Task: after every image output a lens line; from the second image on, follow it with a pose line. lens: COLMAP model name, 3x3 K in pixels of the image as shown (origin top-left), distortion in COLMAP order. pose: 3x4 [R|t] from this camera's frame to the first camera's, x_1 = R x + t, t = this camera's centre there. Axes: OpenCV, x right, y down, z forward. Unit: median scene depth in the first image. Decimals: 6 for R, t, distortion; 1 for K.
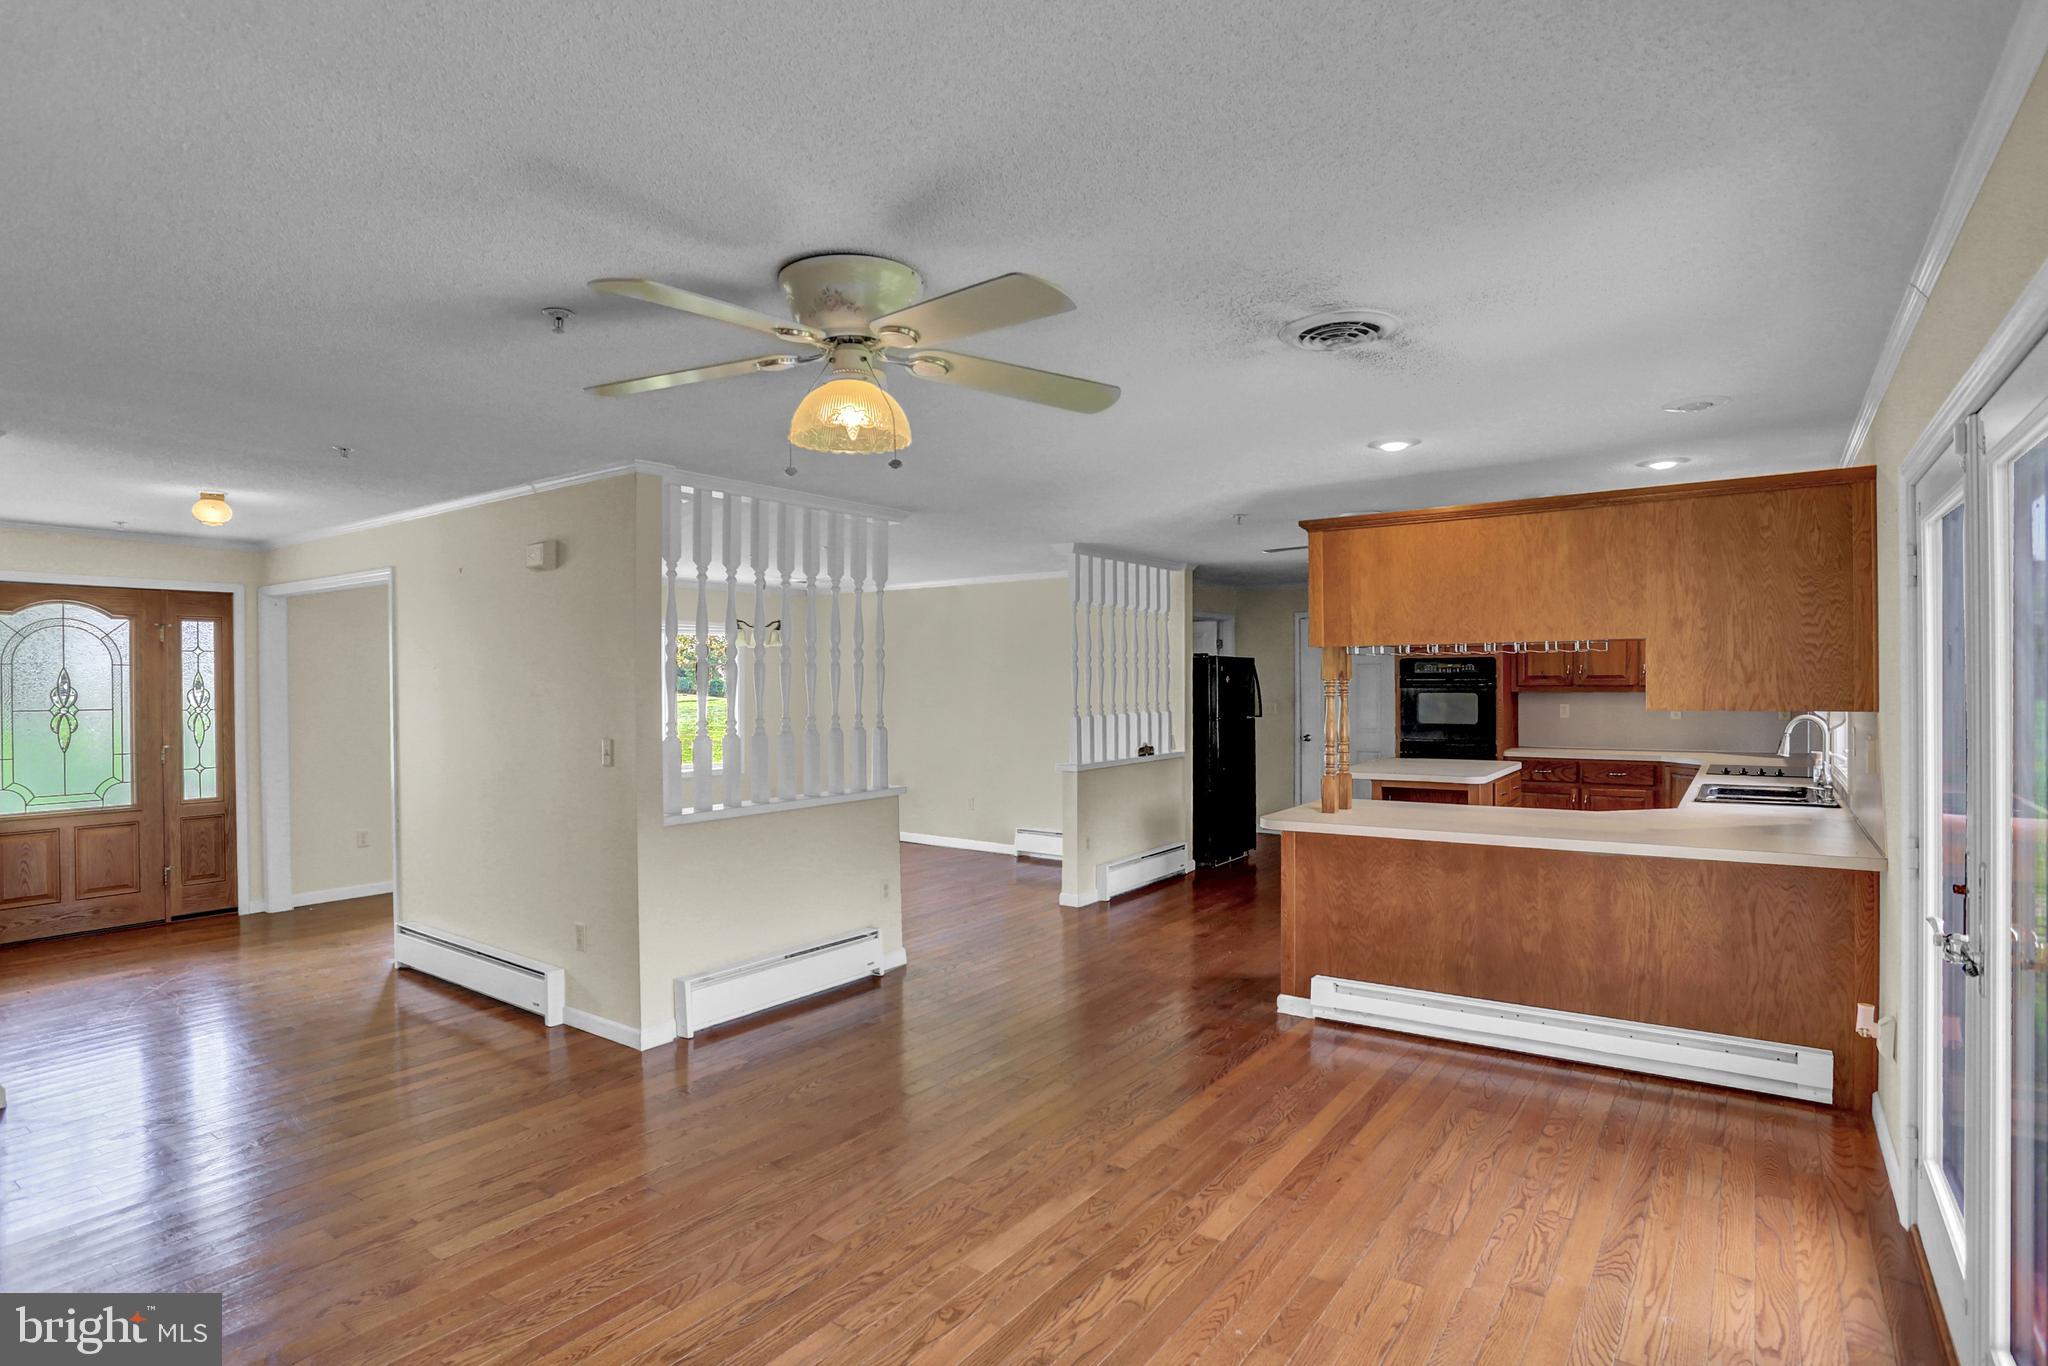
lens RADIAL K [[1073.6, 0, 999.0], [0, 1073.6, 688.0], [0, 0, 1]] dist [-0.074753, 0.035277]
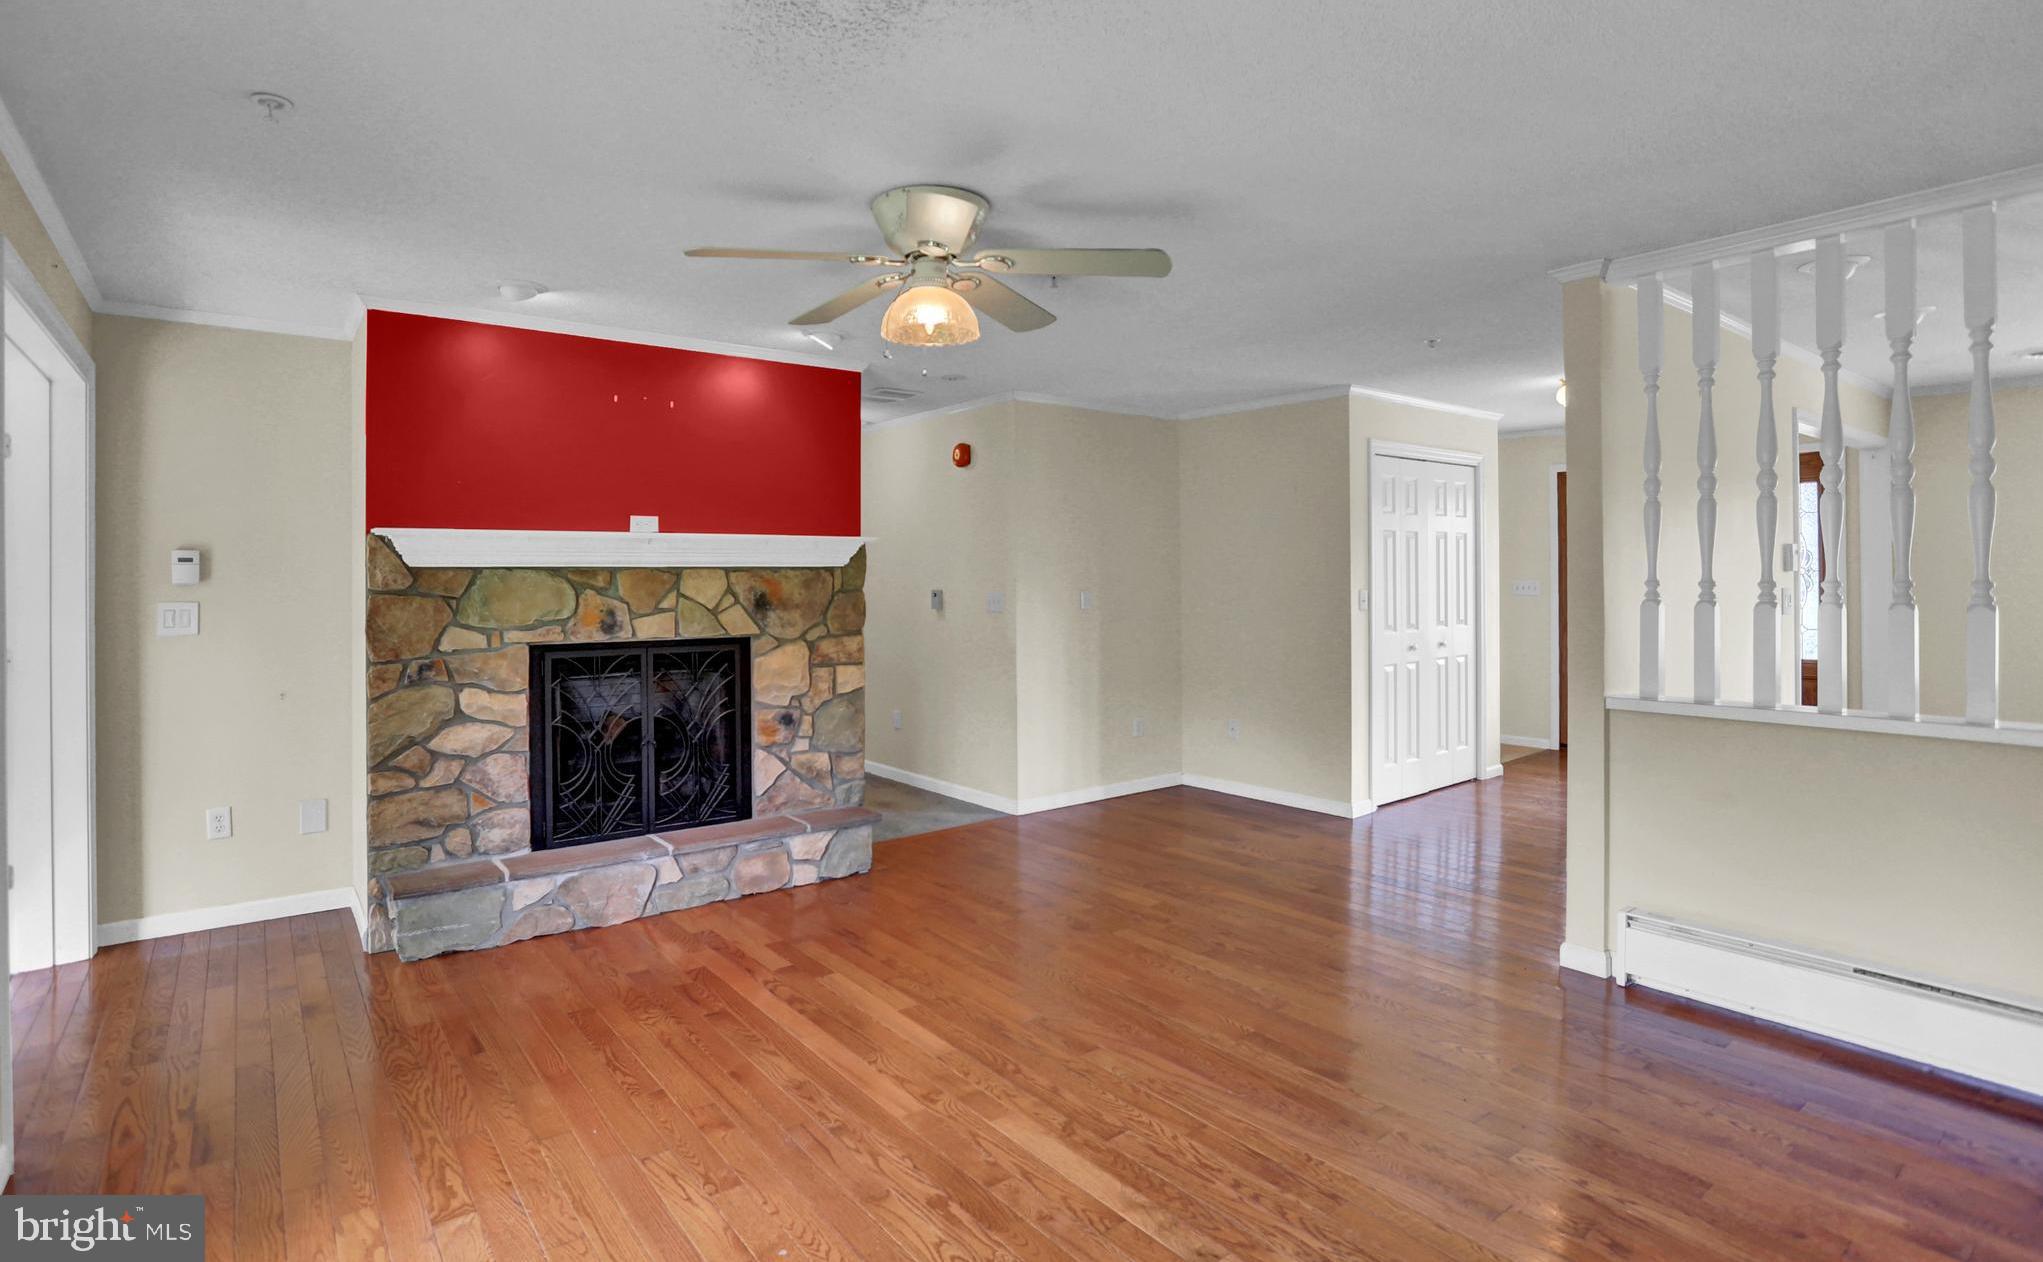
lens RADIAL K [[1058.8, 0, 1030.9], [0, 1058.8, 590.3], [0, 0, 1]] dist [-0.019742, 0.000204]
pose [[-0.285708, 0.021355, -0.958079, 0.516185], [0.006645, 0.999772, 0.020303, 0.020829], [0.958294, -0.000566, -0.285785, 0.746356]]
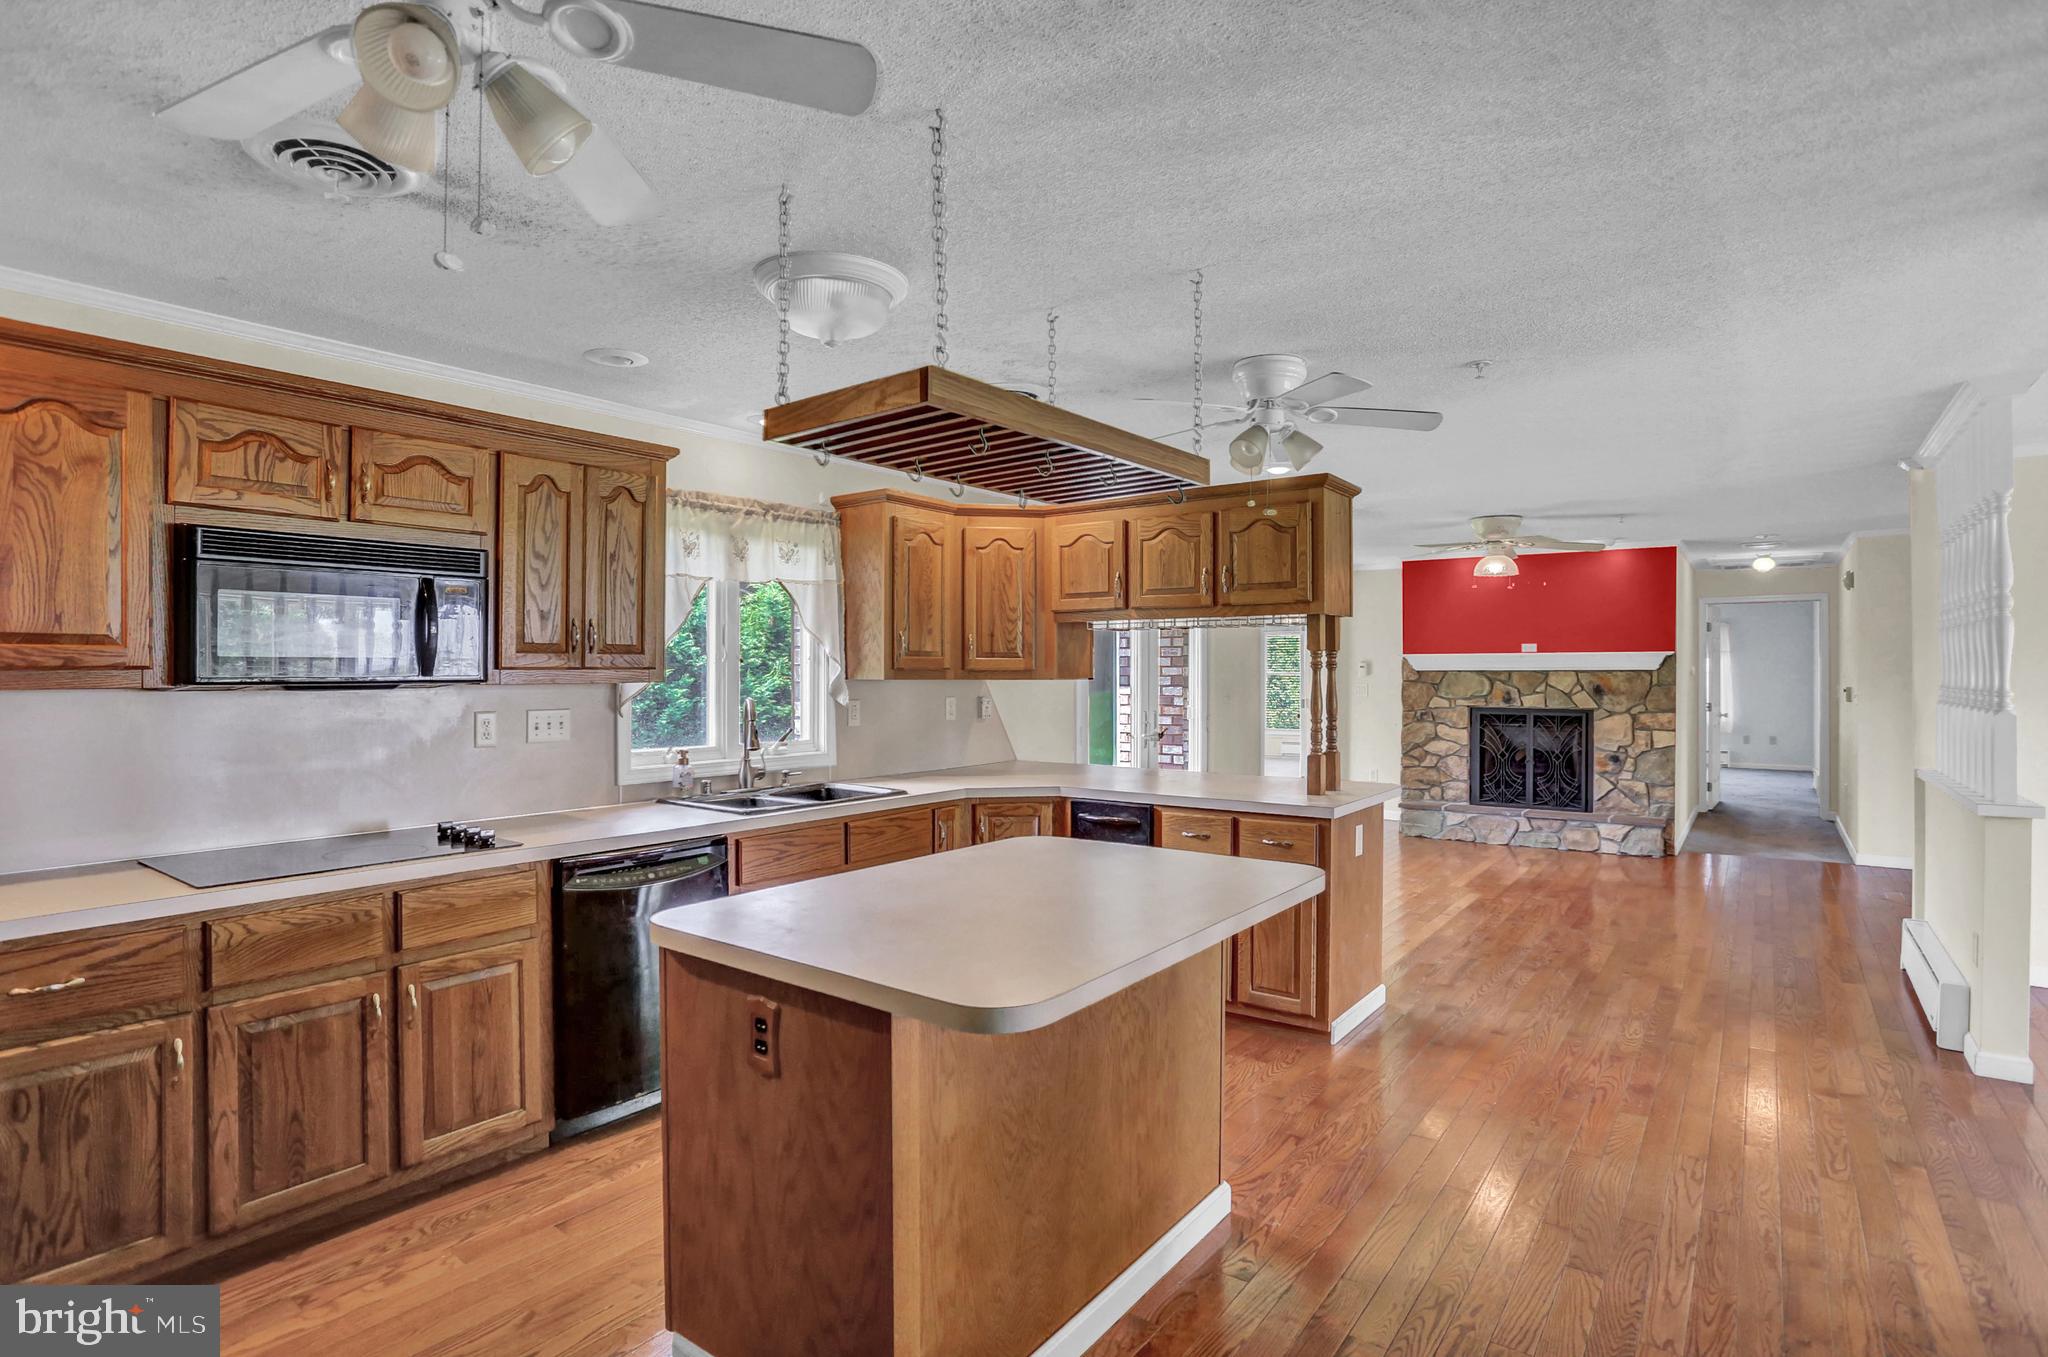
lens RADIAL K [[1036.0, 0, 1018.2], [0, 1036.0, 648.1], [0, 0, 1]] dist [-0.073430, 0.031049]
pose [[-0.999965, 0.007827, 0.003098, 0.591007], [0.007766, 0.999784, -0.019258, 0.005326], [-0.003248, -0.019233, -0.999810, 1.969037]]
